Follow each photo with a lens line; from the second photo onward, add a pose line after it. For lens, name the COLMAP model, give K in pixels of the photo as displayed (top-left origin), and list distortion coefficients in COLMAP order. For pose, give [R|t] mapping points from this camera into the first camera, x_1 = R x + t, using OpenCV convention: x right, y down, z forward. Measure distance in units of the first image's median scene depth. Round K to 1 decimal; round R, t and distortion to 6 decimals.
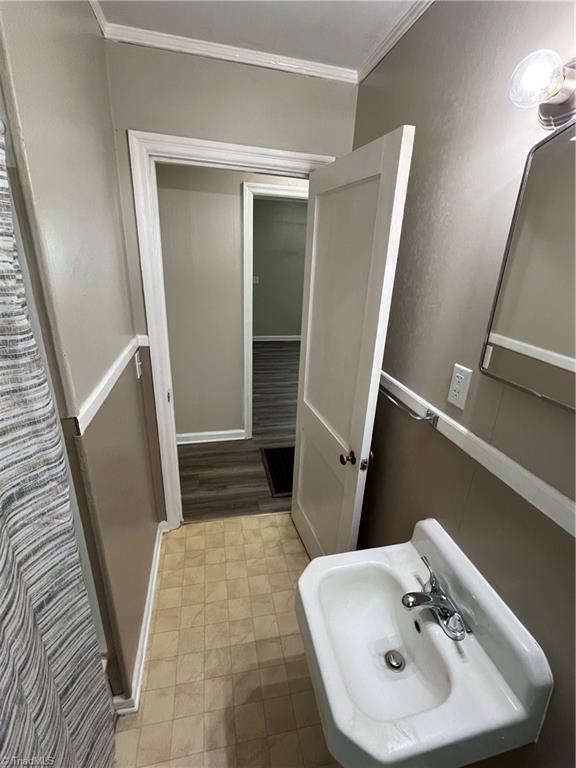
lens RADIAL K [[356.7, 0, 290.8], [0, 356.7, 378.1], [0, 0, 1]] dist [-0.003601, -0.000450]
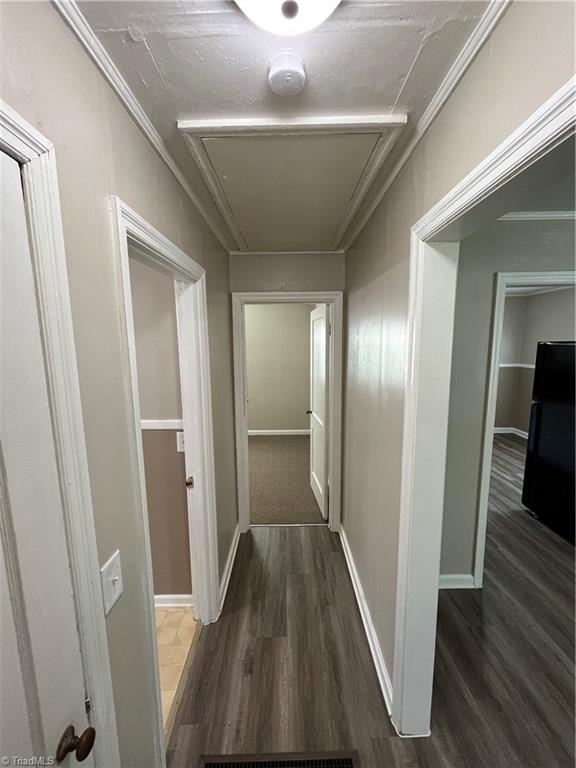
lens RADIAL K [[313.4, 0, 286.9], [0, 313.4, 390.1], [0, 0, 1]] dist [-0.002057, -0.000626]
pose [[-0.219828, 0.100327, -0.970366, 0.320405], [-0.338745, 0.924954, 0.172372, -0.317007], [0.914838, 0.366599, -0.169345, 0.931571]]
